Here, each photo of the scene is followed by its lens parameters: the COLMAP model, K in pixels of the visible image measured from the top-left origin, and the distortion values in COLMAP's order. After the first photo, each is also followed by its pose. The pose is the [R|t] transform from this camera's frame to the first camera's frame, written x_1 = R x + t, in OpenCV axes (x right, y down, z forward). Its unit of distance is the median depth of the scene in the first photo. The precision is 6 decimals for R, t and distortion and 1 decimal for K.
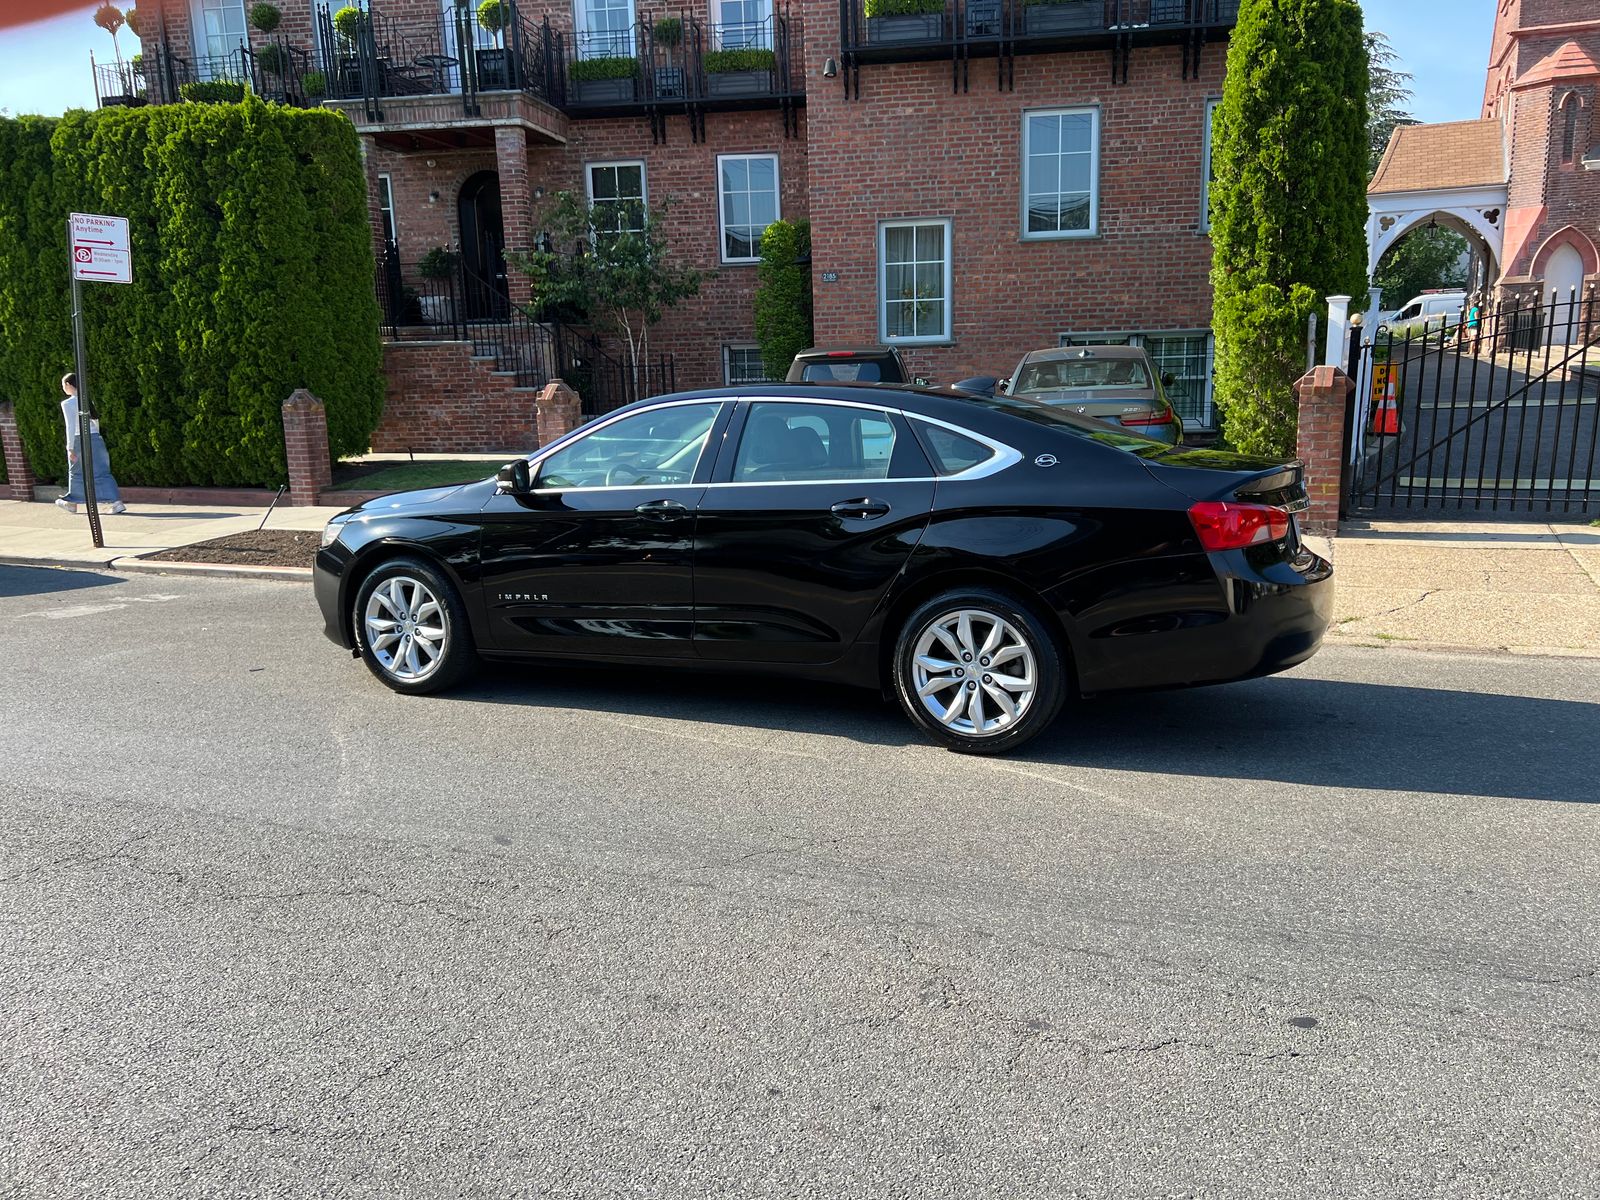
lens RADIAL K [[1214.8, 0, 795.7], [0, 1214.8, 609.8], [0, 0, 1]] dist [0.055108, -0.064277]
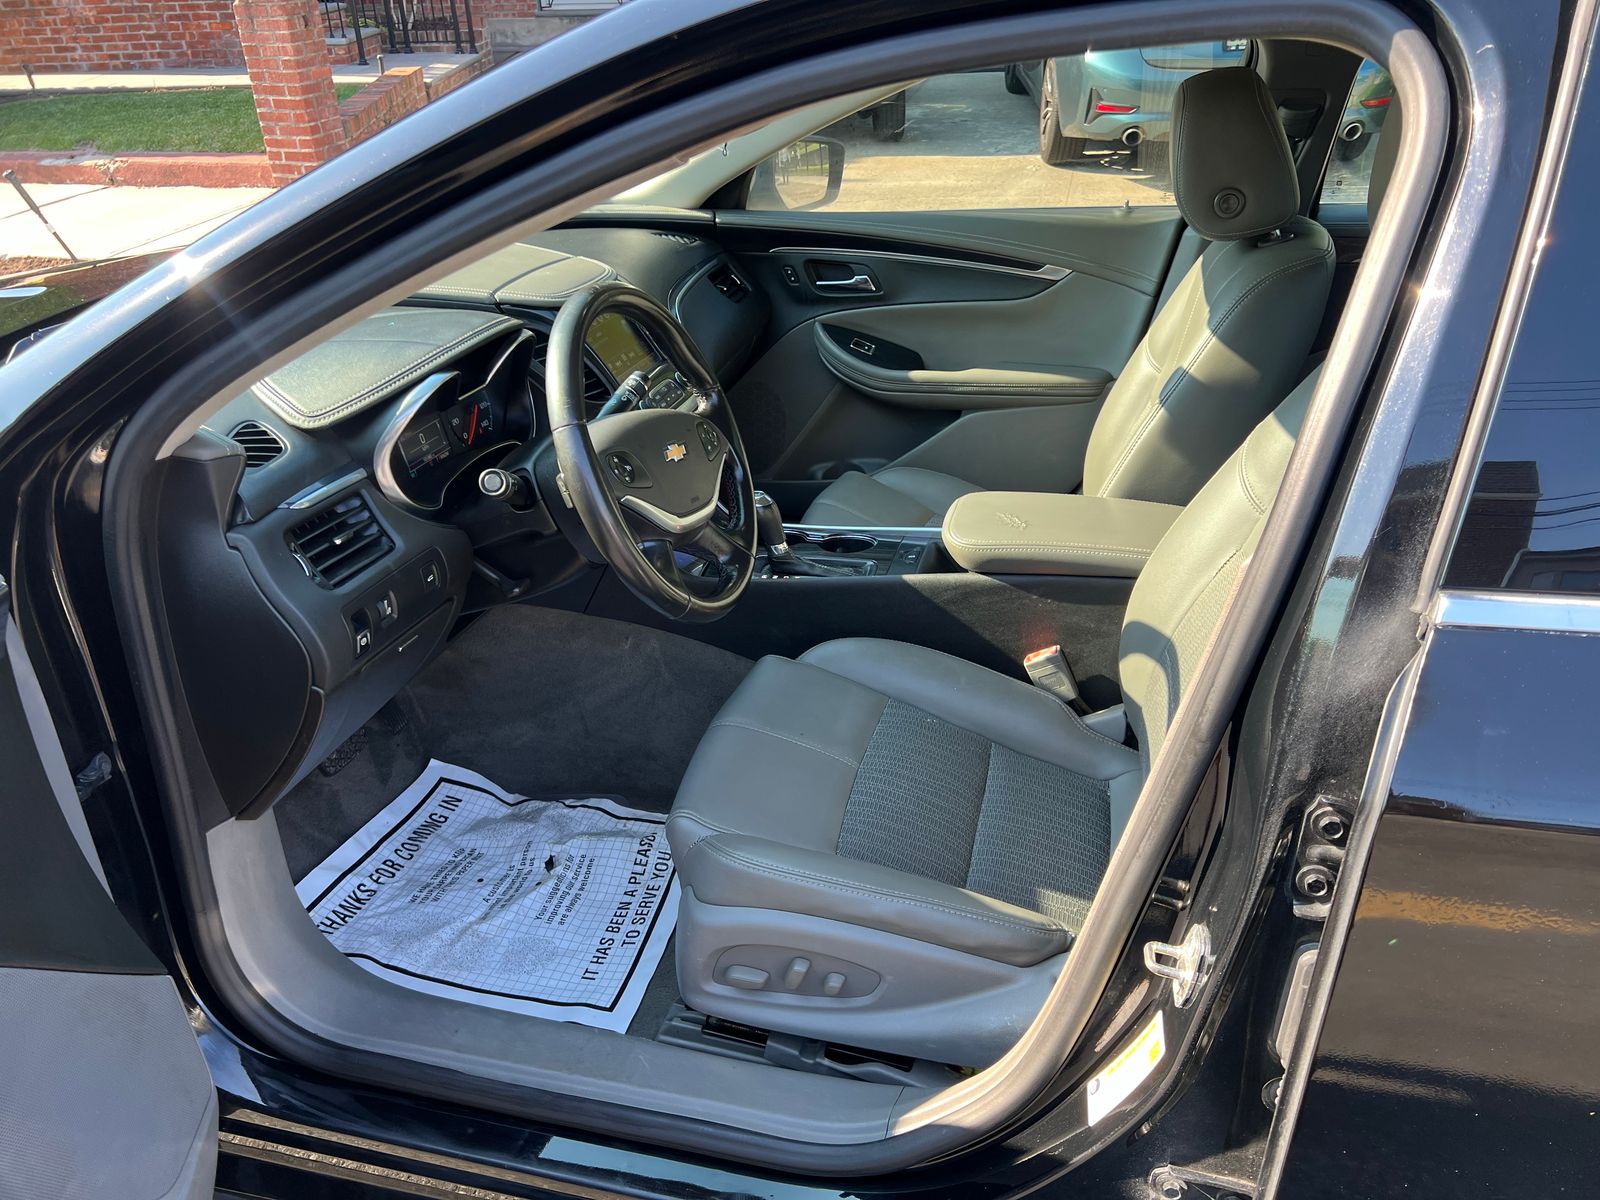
lens RADIAL K [[1214.8, 0, 800.4], [0, 1214.8, 595.3], [0, 0, 1]] dist [0.055108, -0.064277]
pose [[0.984632, -0.074862, 0.157782, -0.060091], [0.026315, 0.956748, 0.289725, -0.051246], [-0.172647, -0.281120, 0.944015, 0.309827]]
